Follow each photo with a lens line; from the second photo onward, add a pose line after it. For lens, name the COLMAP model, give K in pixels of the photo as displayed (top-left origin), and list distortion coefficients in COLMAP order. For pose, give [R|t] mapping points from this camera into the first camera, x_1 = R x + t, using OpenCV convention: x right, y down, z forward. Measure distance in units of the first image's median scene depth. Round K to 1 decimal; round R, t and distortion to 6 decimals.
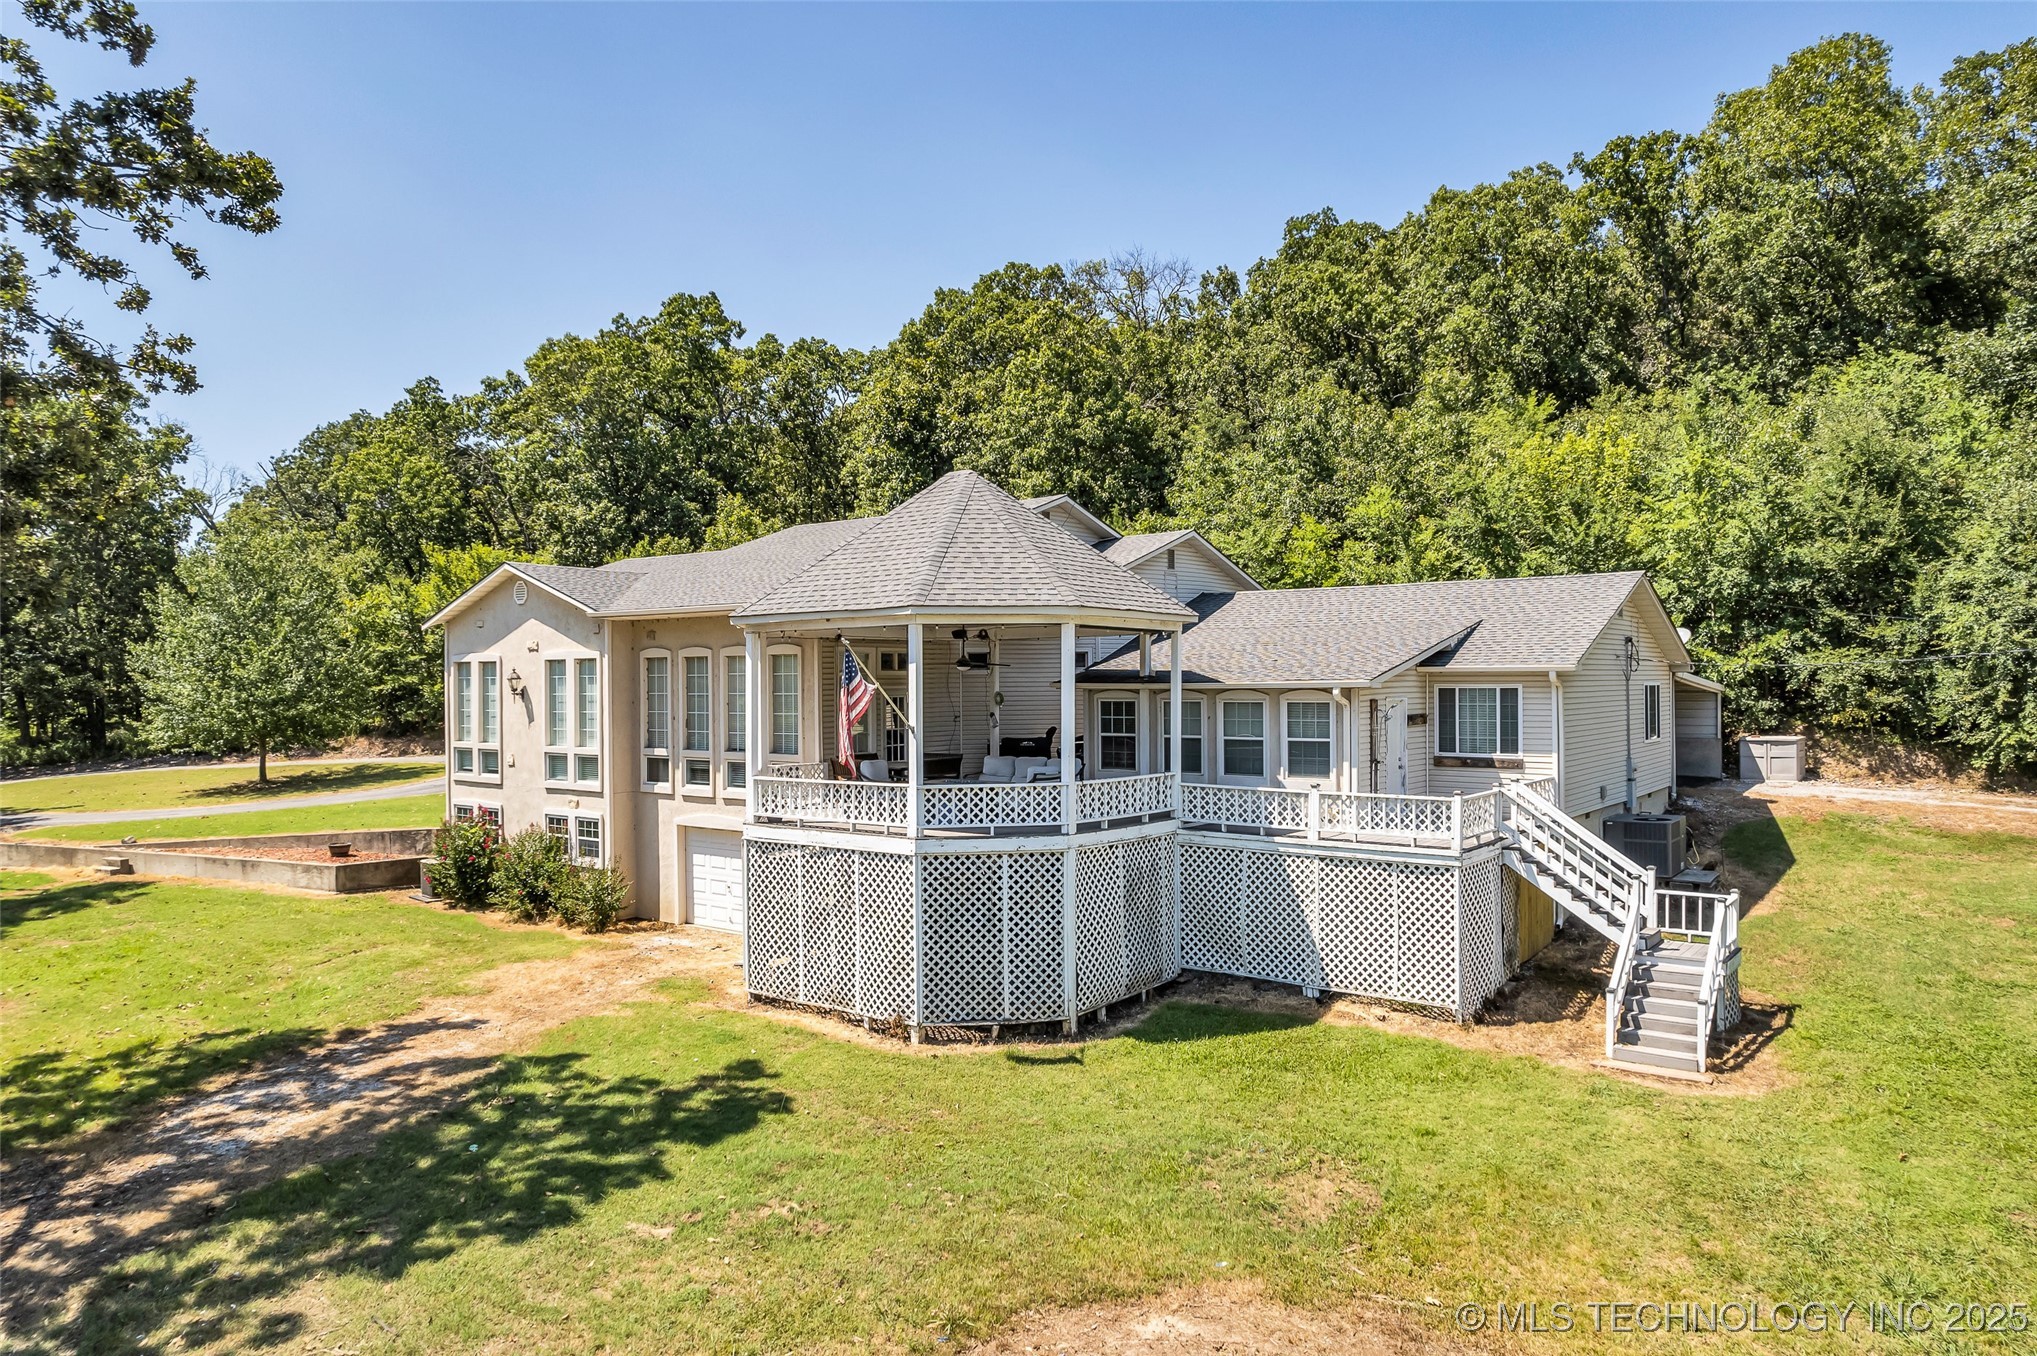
lens RADIAL K [[1321.0, 0, 1025.5], [0, 1321.0, 673.6], [0, 0, 1]] dist [-0.077949, 0.071211]
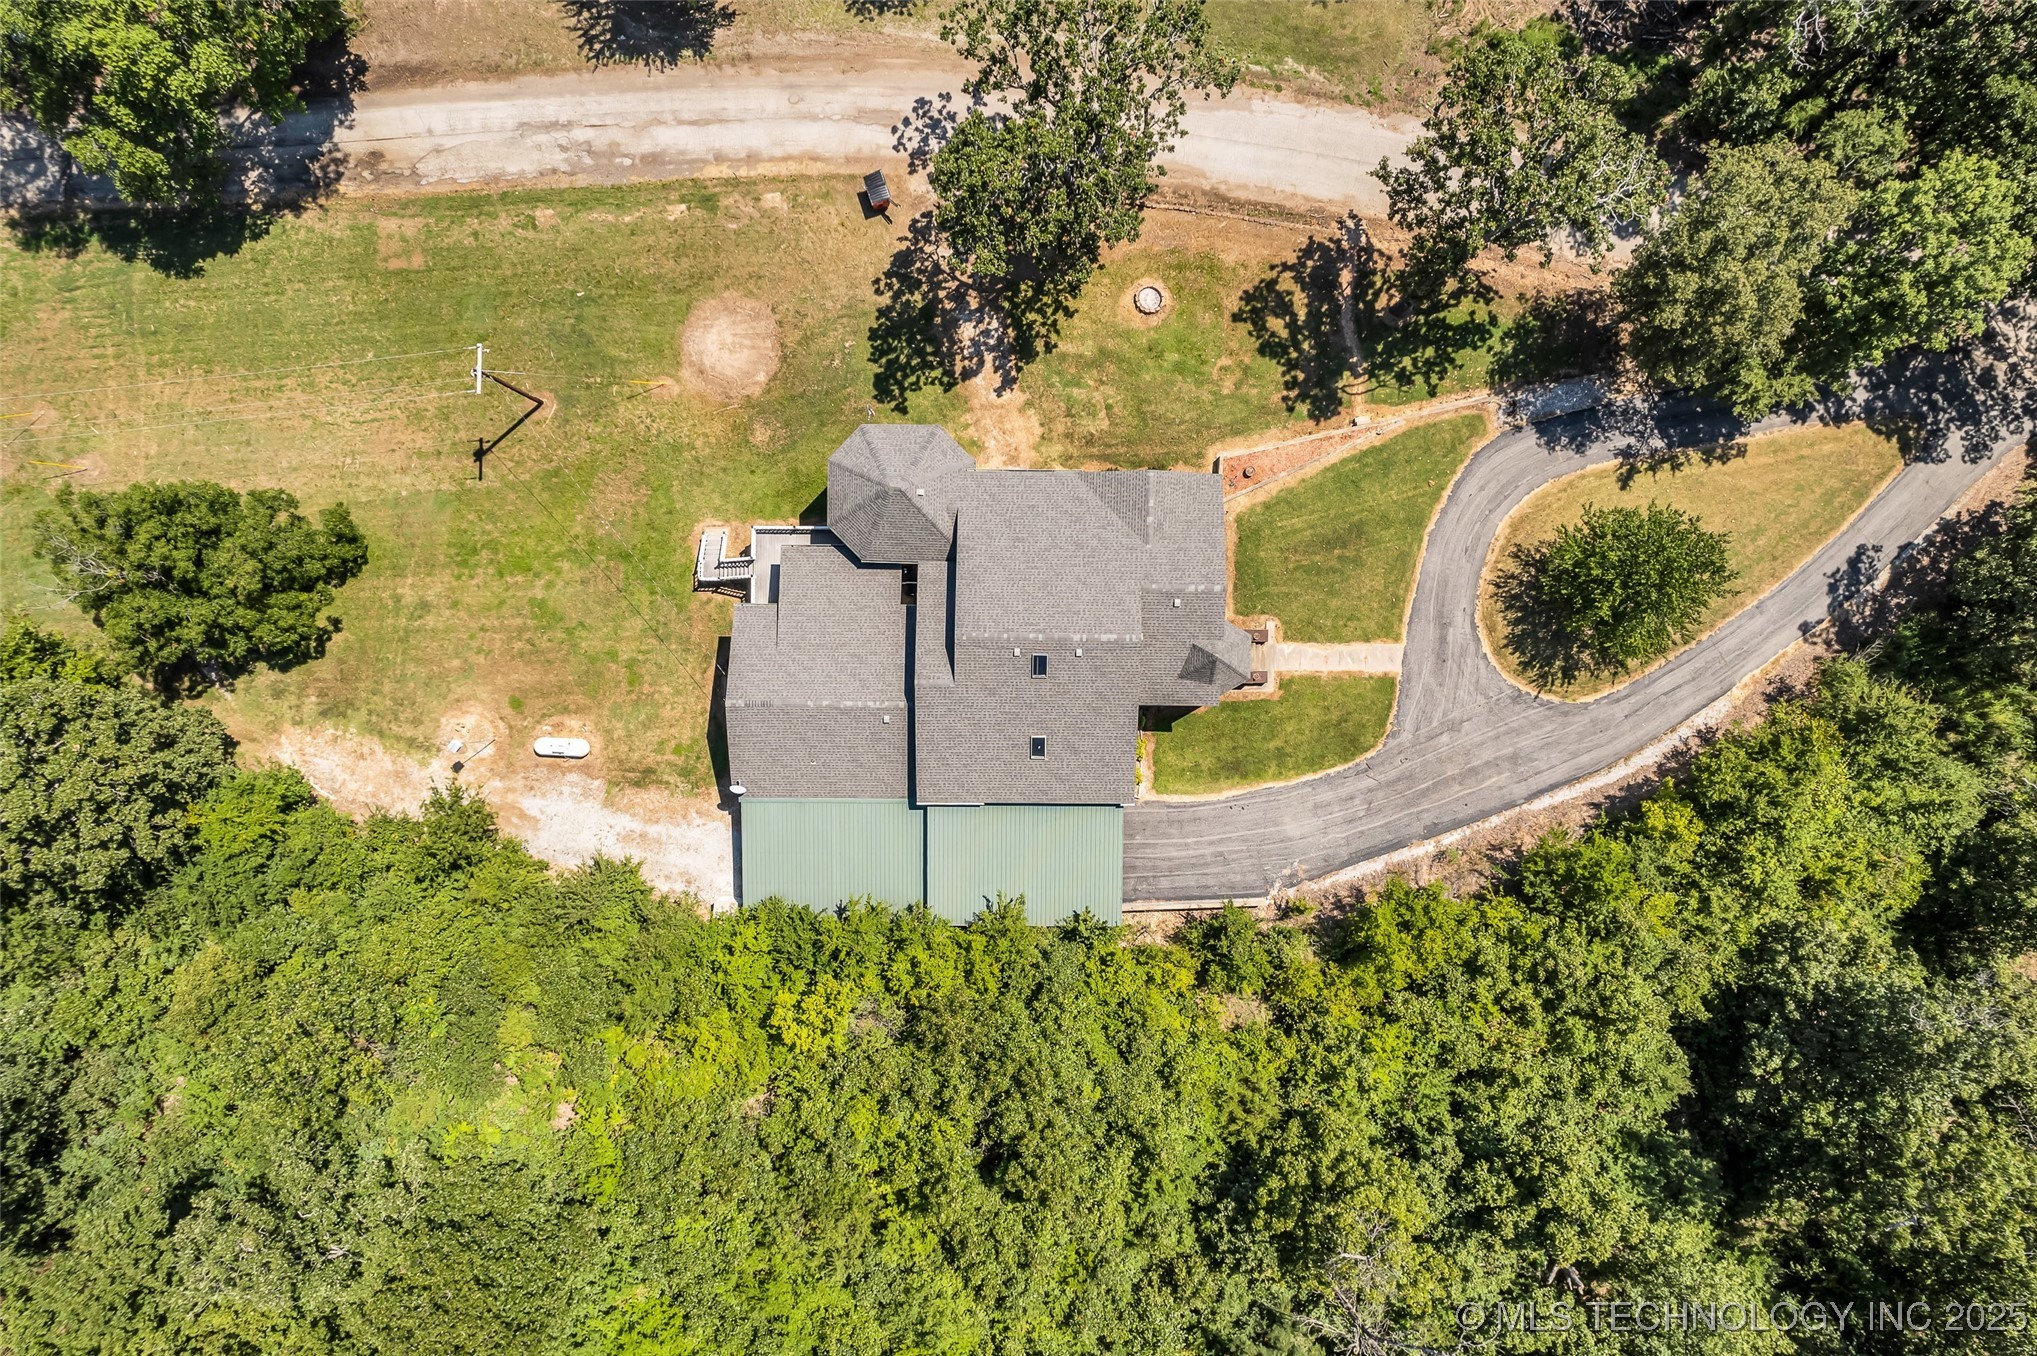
lens RADIAL K [[1321.0, 0, 1025.5], [0, 1321.0, 673.6], [0, 0, 1]] dist [-0.077949, 0.071211]
pose [[-0.797207, 0.602714, 0.034597, -0.140873], [0.007451, -0.047481, 0.998844, -3.249112], [0.603660, 0.796543, 0.033361, 1.482001]]
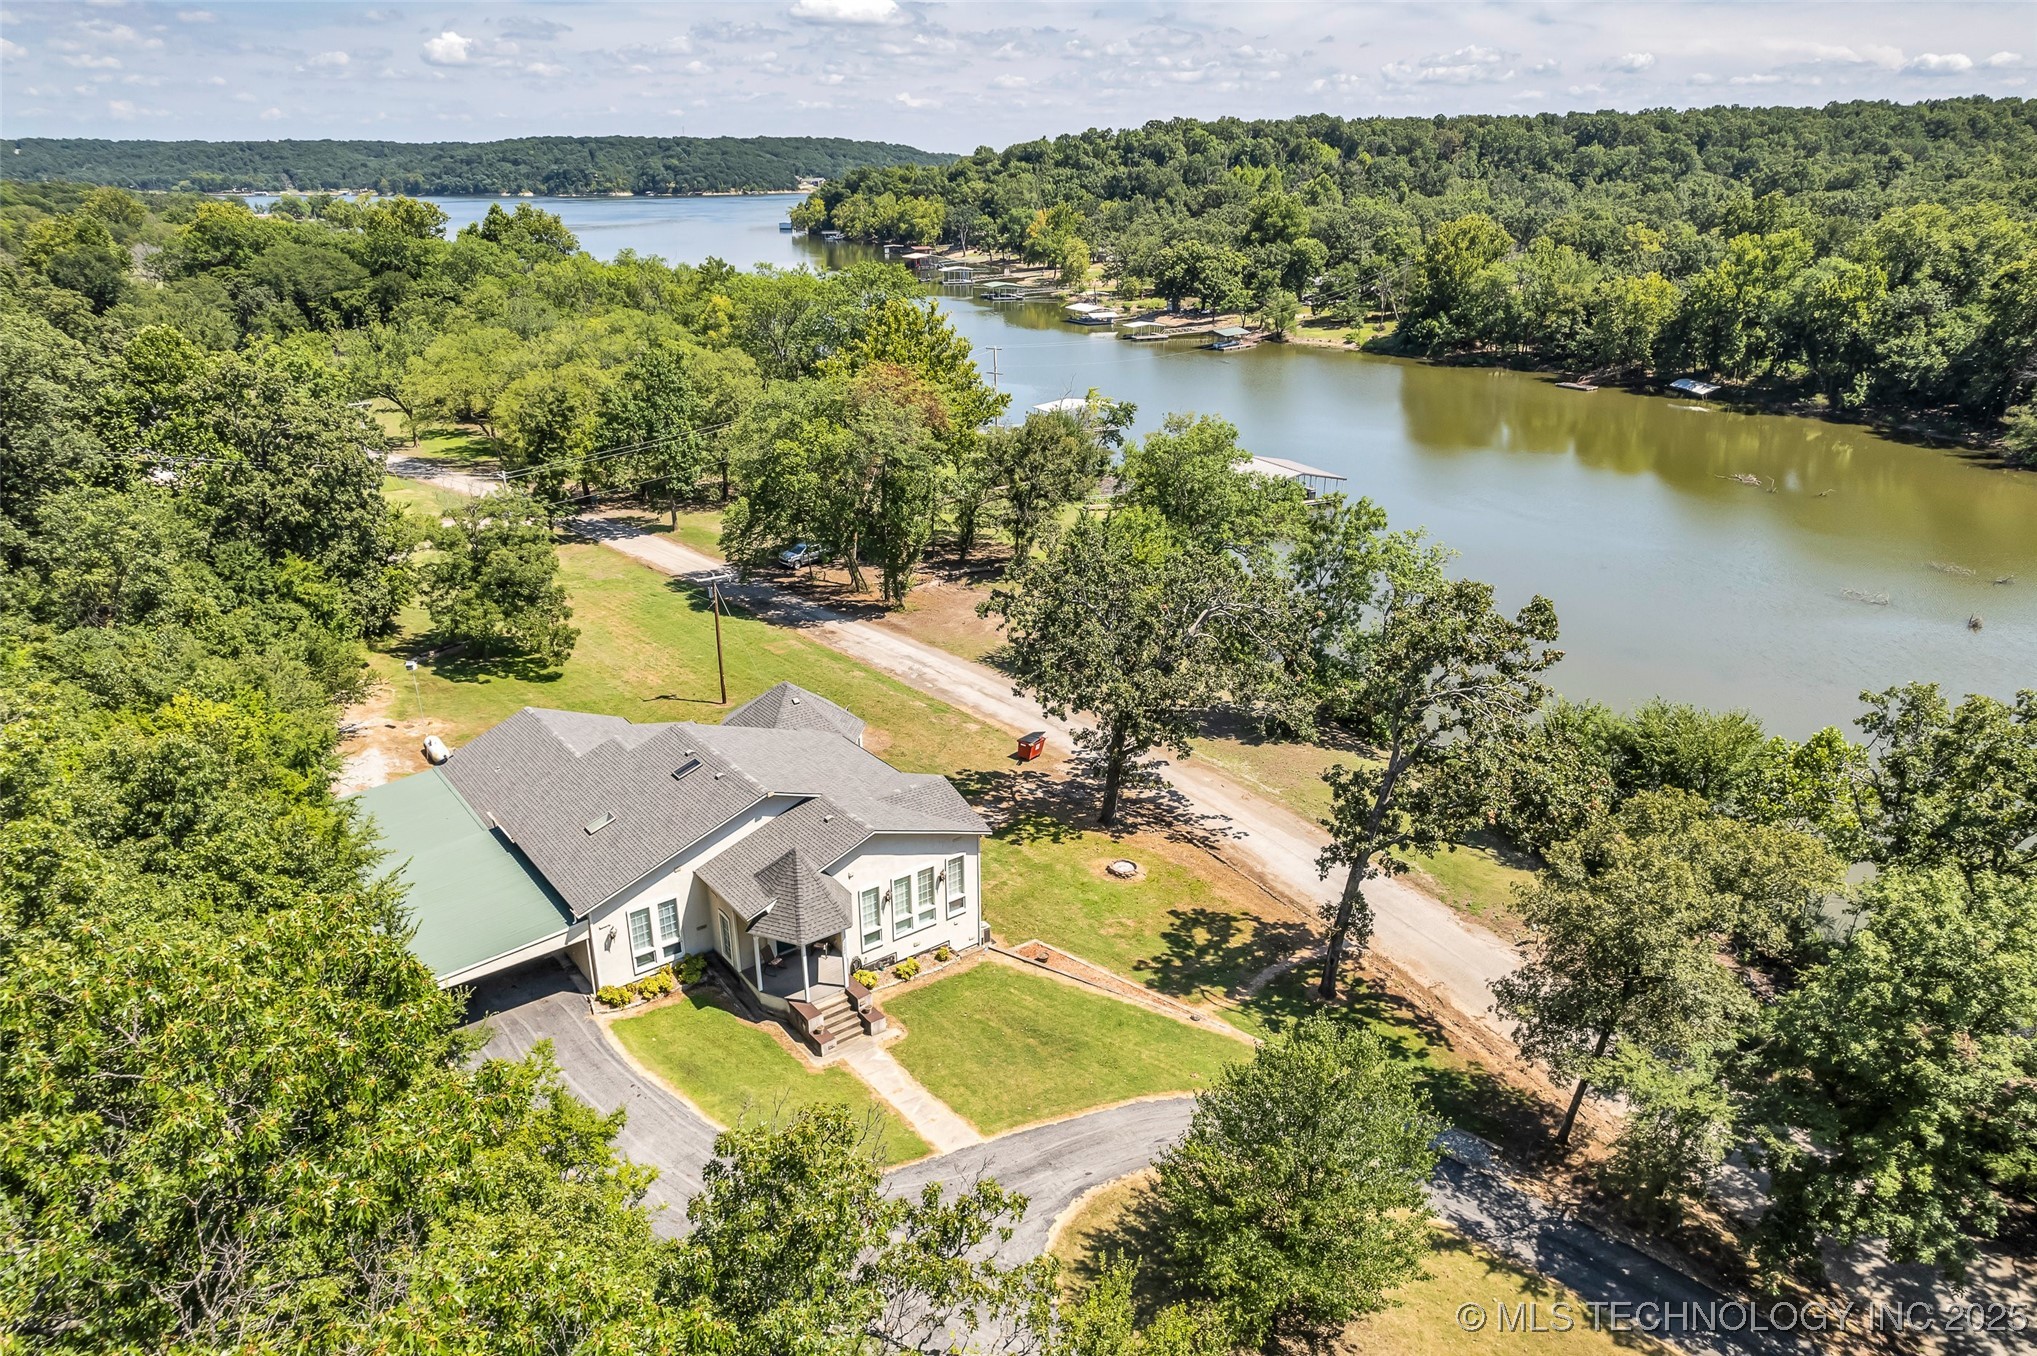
lens RADIAL K [[1311.4, 0, 1028.7], [0, 1311.4, 689.3], [0, 0, 1]] dist [-0.054673, 0.022589]
pose [[-0.968058, -0.084506, 0.236058, -1.378036], [0.007772, 0.930922, 0.365135, -1.310945], [-0.250608, 0.355306, -0.900529, 3.801852]]
